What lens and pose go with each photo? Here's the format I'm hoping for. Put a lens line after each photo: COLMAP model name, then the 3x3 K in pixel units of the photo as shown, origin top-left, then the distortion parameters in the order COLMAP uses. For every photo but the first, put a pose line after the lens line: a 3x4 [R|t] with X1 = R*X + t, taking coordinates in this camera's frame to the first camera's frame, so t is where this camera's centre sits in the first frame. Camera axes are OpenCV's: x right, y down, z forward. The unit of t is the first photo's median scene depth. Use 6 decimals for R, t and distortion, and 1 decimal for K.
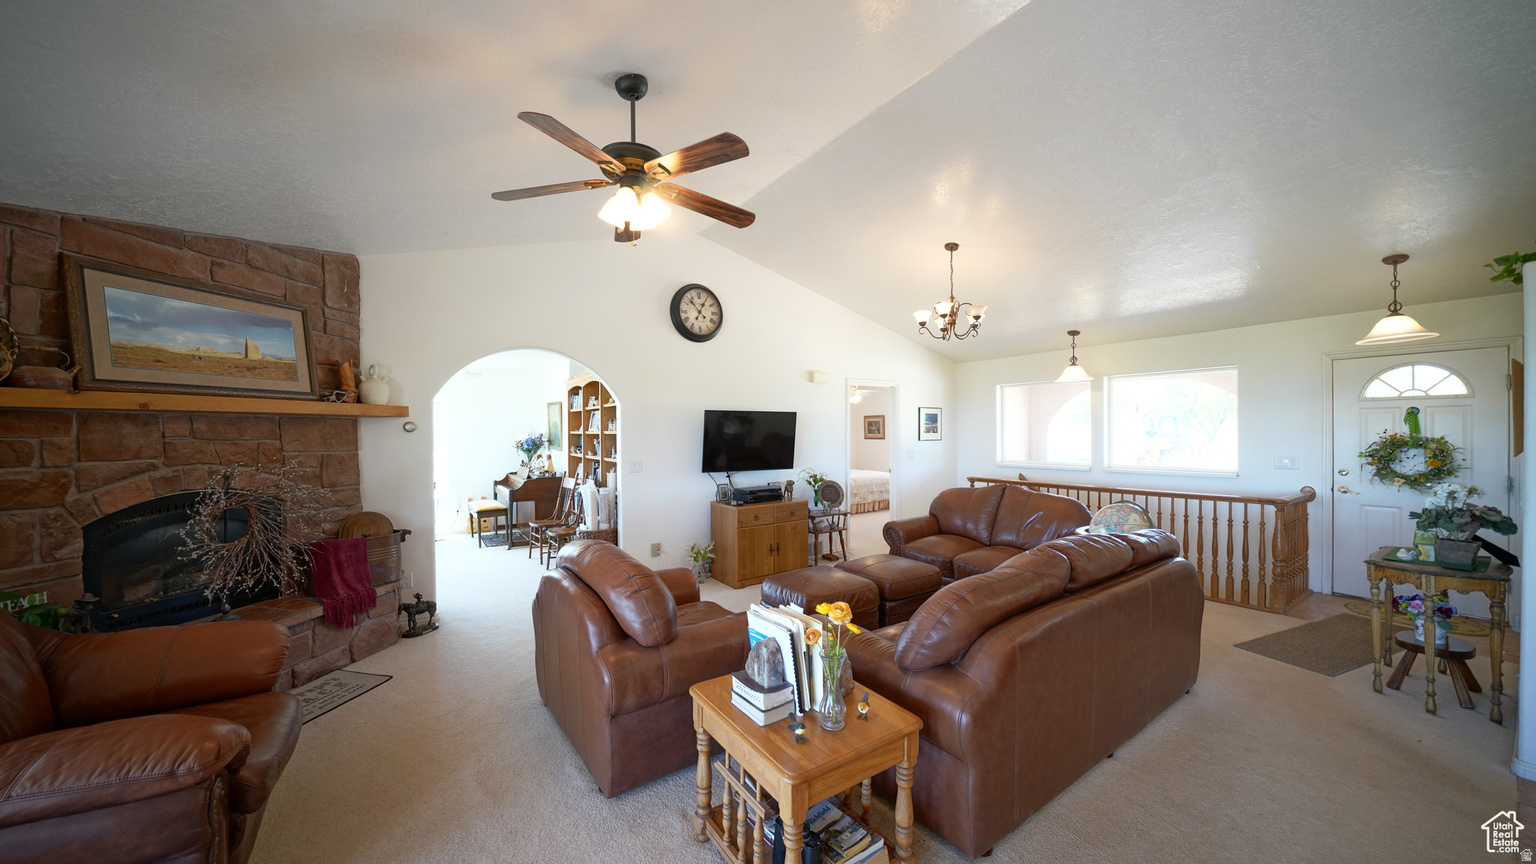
lens RADIAL K [[525.2, 0, 758.6], [0, 525.2, 434.9], [0, 0, 1]] dist [-0.021907, 0.000991]
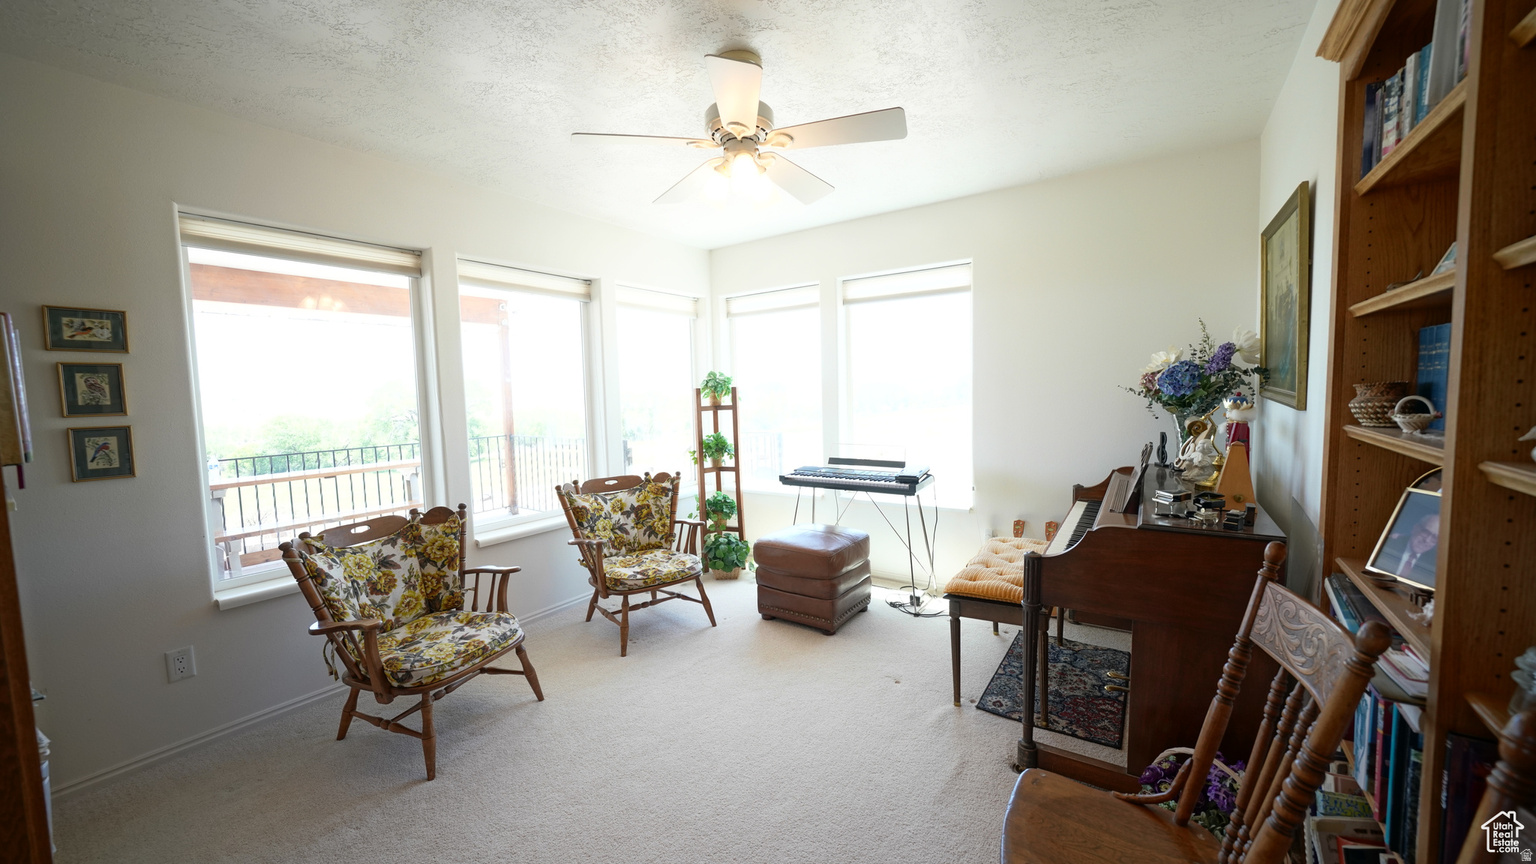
lens RADIAL K [[585.8, 0, 768.7], [0, 585.8, 437.0], [0, 0, 1]] dist [-0.003667, -0.000037]
pose [[0.399208, 0.070043, -0.914181, -0.430778], [0.018572, 0.996255, 0.084441, 0.030895], [0.916672, -0.050688, 0.396413, 1.248362]]
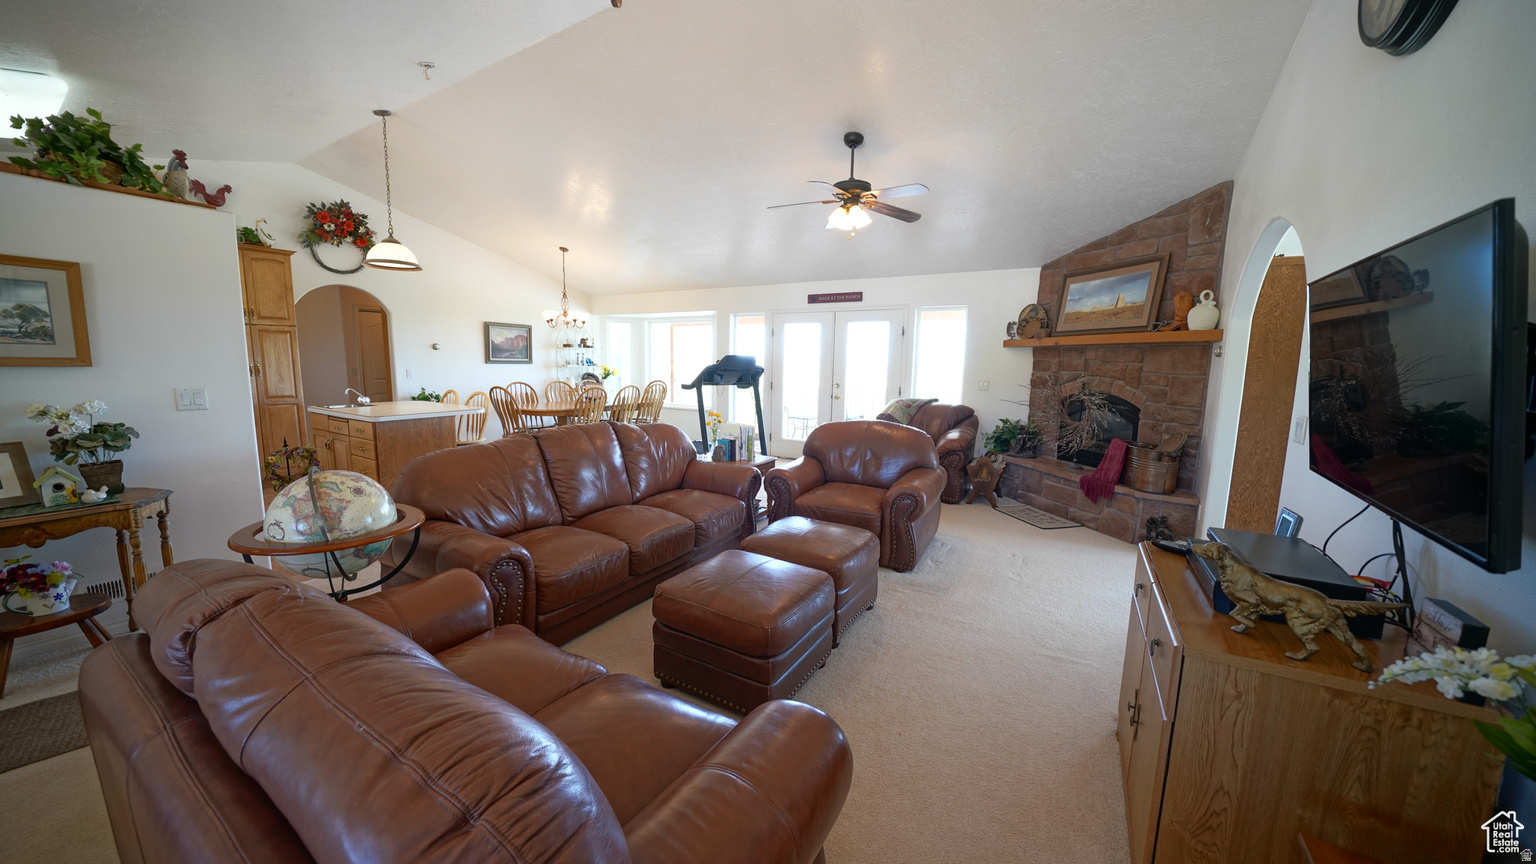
lens RADIAL K [[525.2, 0, 769.7], [0, 525.2, 428.6], [0, 0, 1]] dist [-0.021907, 0.000991]
pose [[-0.900694, 0.047090, -0.431895, 0.445264], [-0.014741, 0.990224, 0.138707, 0.004428], [0.434205, 0.131299, -0.891194, 1.470807]]
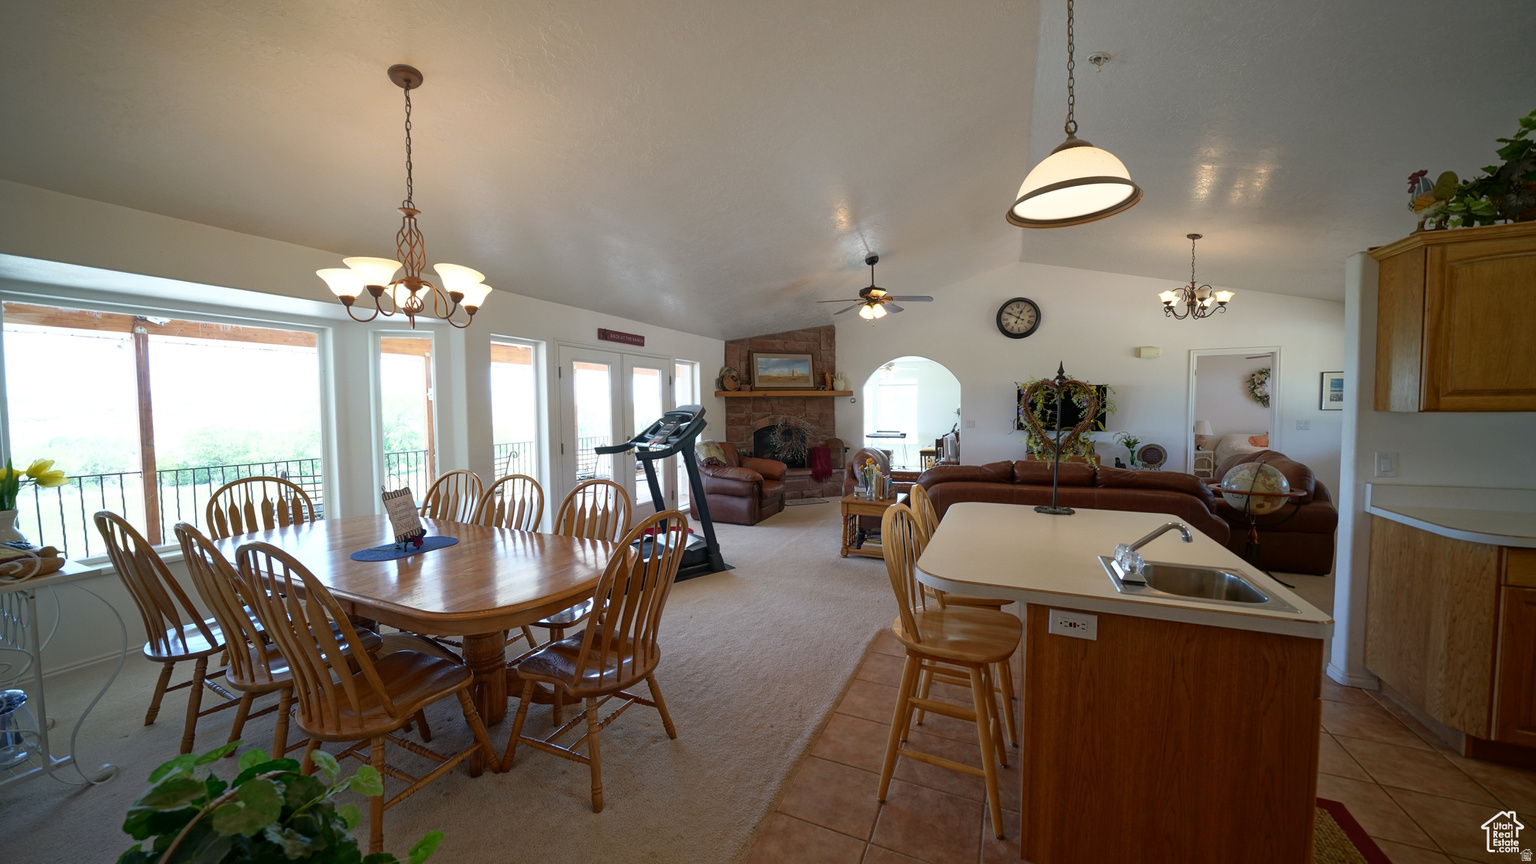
lens RADIAL K [[525.2, 0, 765.8], [0, 525.2, 428.6], [0, 0, 1]] dist [-0.021907, 0.000991]
pose [[0.531880, 0.035689, -0.846067, 0.951970], [0.001160, 0.999080, 0.042873, 0.007223], [0.846819, -0.023785, 0.531349, -0.444617]]
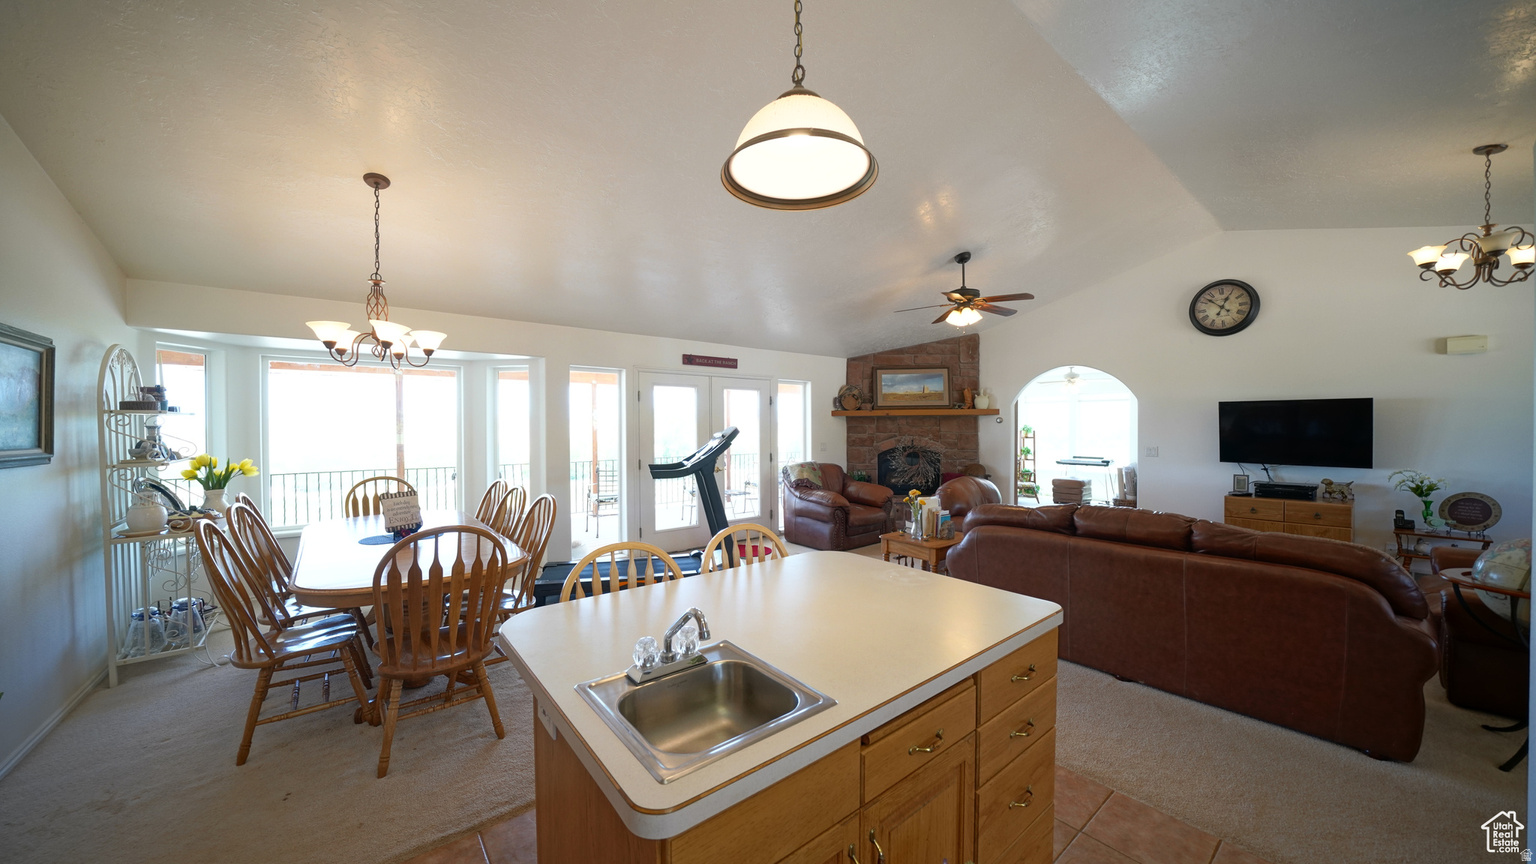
lens RADIAL K [[525.2, 0, 764.2], [0, 525.2, 434.0], [0, 0, 1]] dist [-0.021907, 0.000991]
pose [[0.100441, 0.020918, -0.994723, 1.057413], [-0.003143, 0.999781, 0.020707, -0.002414], [0.994938, 0.001046, 0.100485, -0.003095]]
